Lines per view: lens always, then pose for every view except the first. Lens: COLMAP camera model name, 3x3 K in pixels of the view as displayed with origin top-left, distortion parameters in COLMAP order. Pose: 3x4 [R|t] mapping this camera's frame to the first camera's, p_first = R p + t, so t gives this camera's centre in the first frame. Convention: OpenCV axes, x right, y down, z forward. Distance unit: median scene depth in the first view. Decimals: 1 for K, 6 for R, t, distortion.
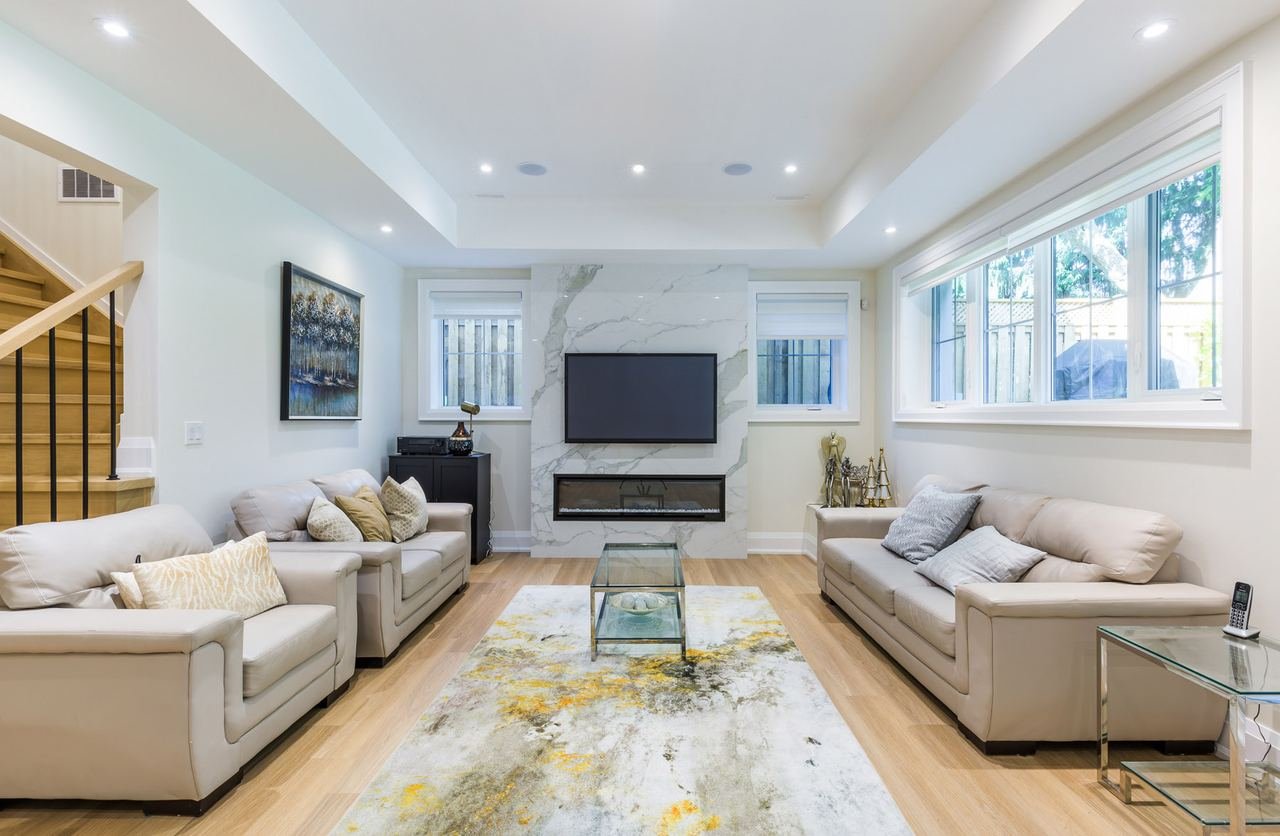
lens RADIAL K [[610.6, 0, 637.6], [0, 610.6, 423.4], [0, 0, 1]] dist [-0.002913, -0.000575]
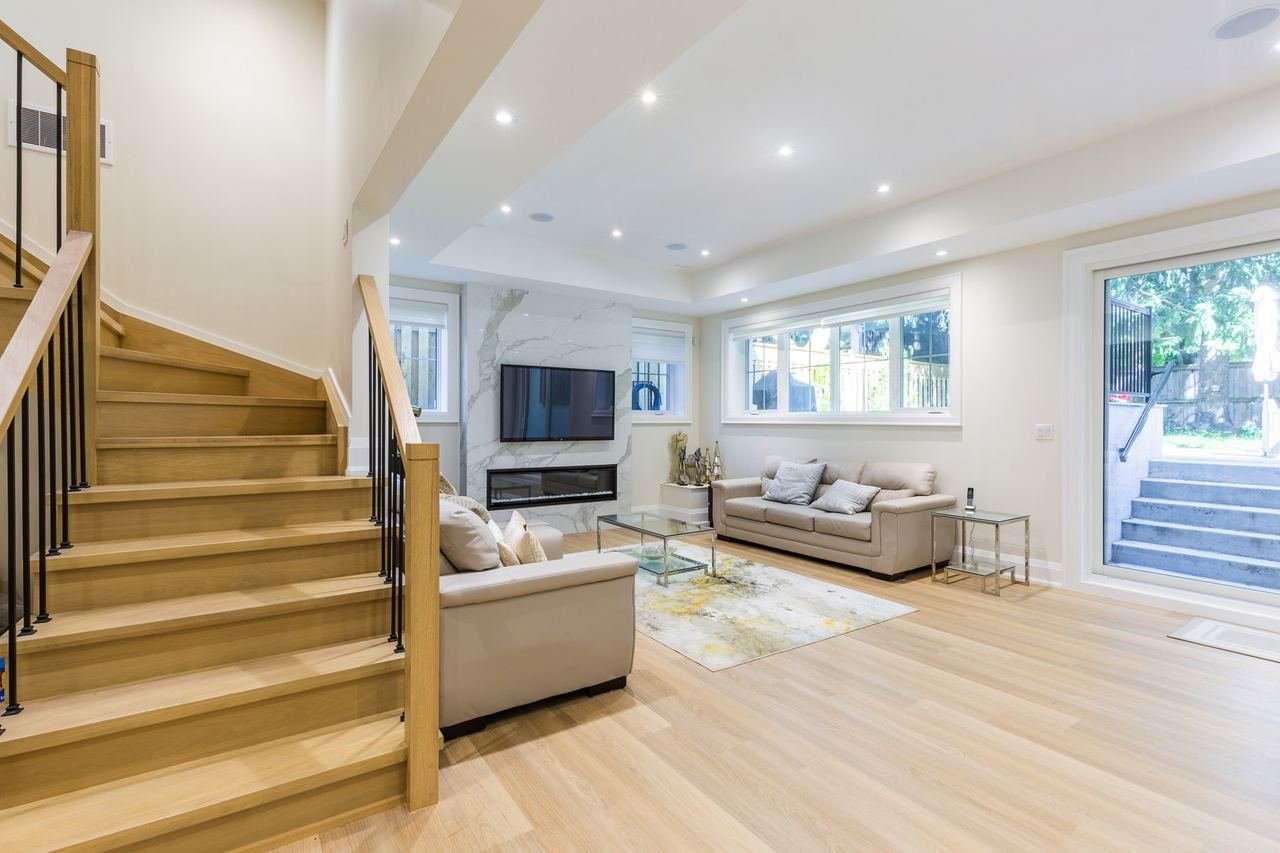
lens RADIAL K [[607.8, 0, 641.5], [0, 607.8, 422.1], [0, 0, 1]] dist [0.009755, -0.000915]
pose [[0.813415, 0.000306, 0.581684, -0.583062], [0.003252, 0.999982, -0.005074, 0.001523], [-0.581675, 0.006019, 0.813399, -0.088896]]
